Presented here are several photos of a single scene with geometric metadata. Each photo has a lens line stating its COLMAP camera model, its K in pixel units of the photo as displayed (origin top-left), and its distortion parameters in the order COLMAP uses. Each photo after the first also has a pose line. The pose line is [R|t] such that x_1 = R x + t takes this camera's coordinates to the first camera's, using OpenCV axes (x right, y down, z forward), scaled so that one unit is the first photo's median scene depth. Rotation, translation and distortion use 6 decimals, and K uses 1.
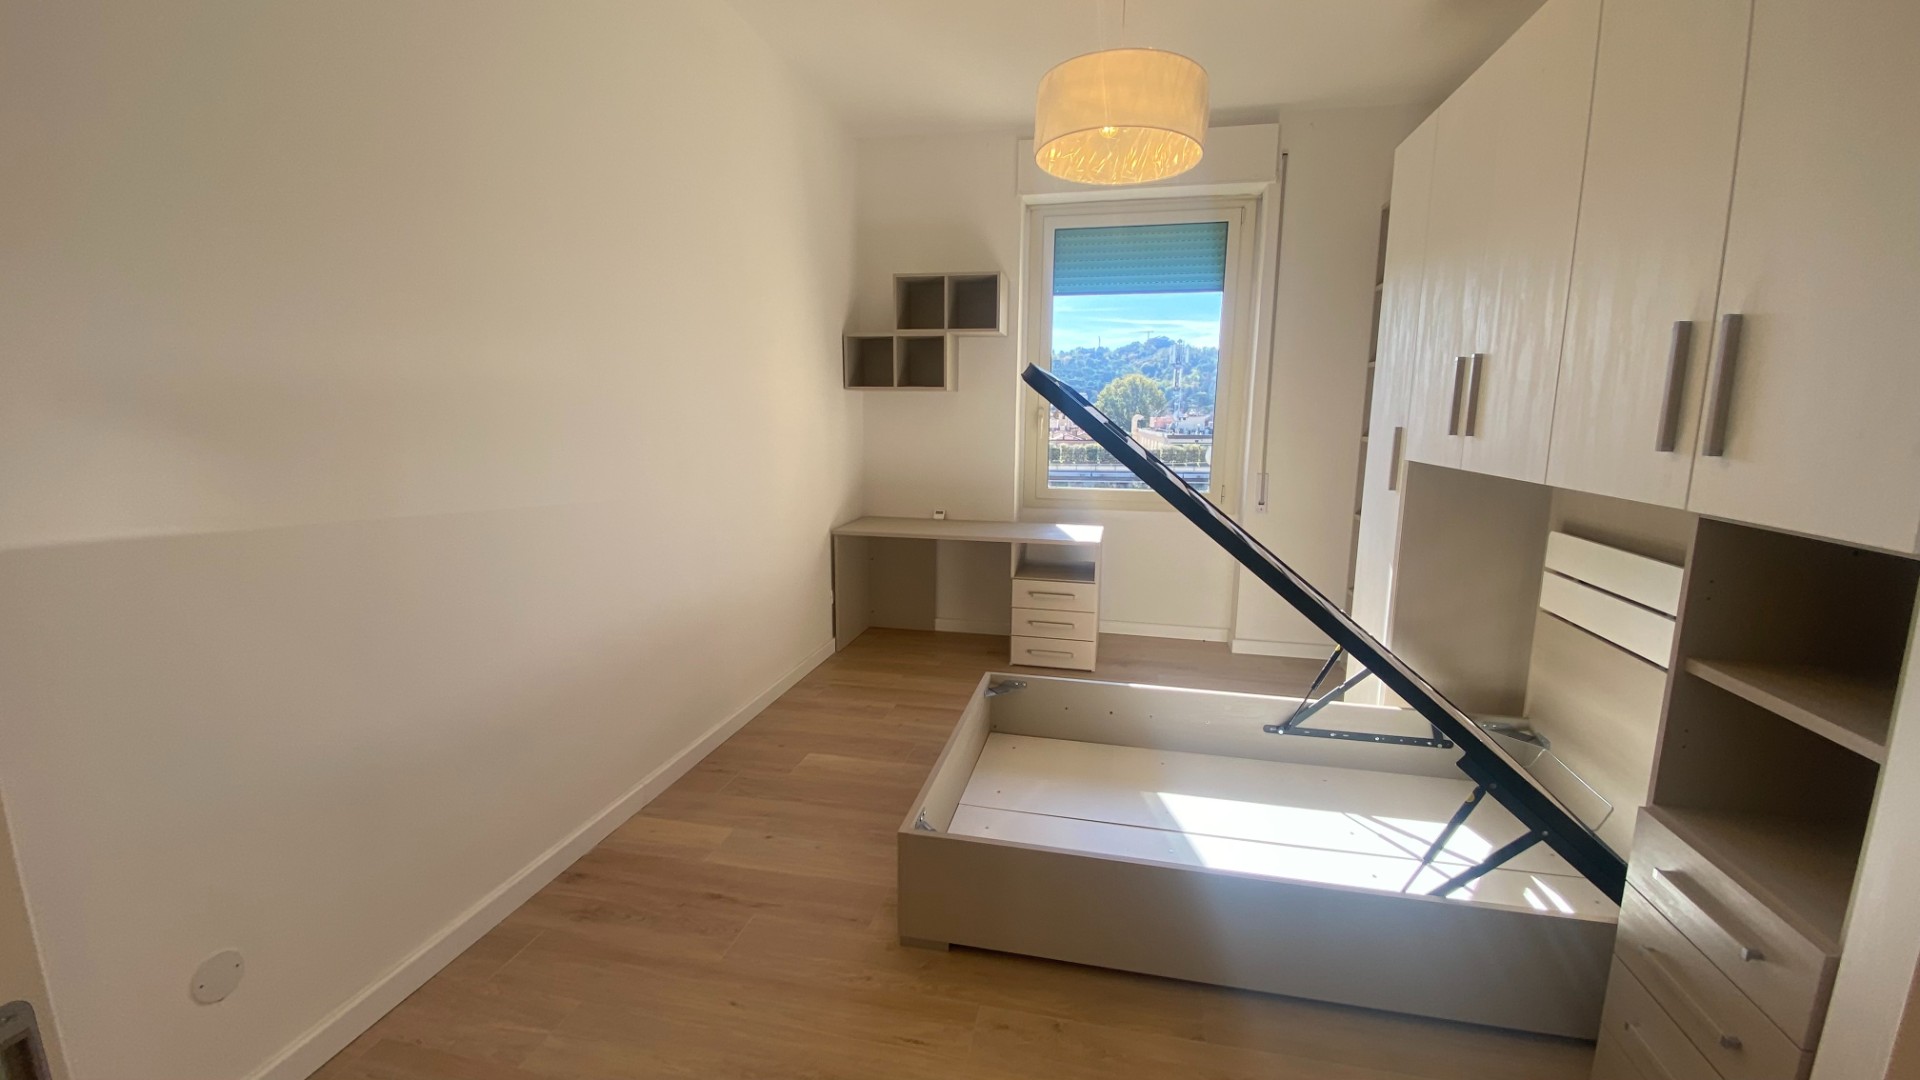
lens RADIAL K [[785.5, 0, 963.8], [0, 785.5, 533.0], [0, 0, 1]] dist [0.060609, -0.042065]
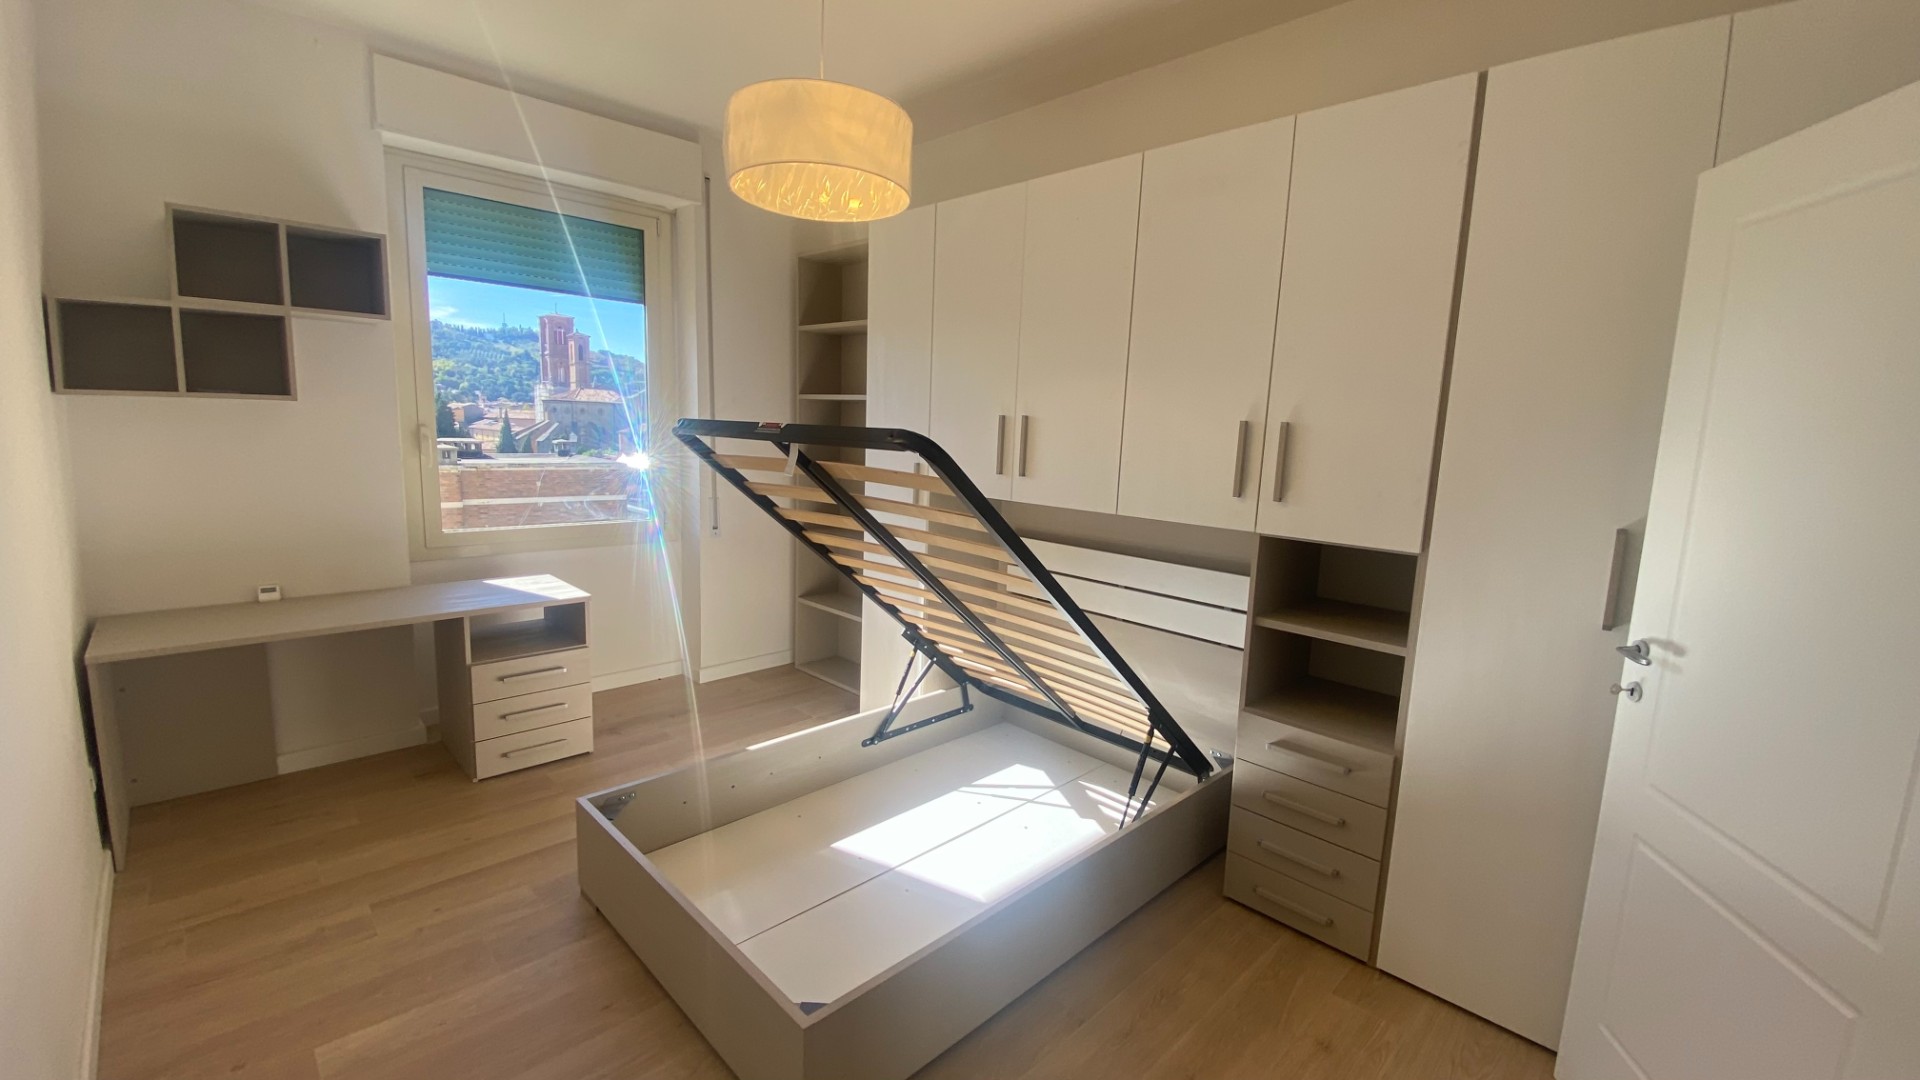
lens RADIAL K [[785.5, 0, 963.8], [0, 785.5, 533.0], [0, 0, 1]] dist [0.060609, -0.042065]
pose [[0.547328, -0.107228, 0.830020, -0.290168], [0.097386, 0.993181, 0.064088, -0.067177], [-0.831232, 0.045755, 0.554039, 0.201345]]
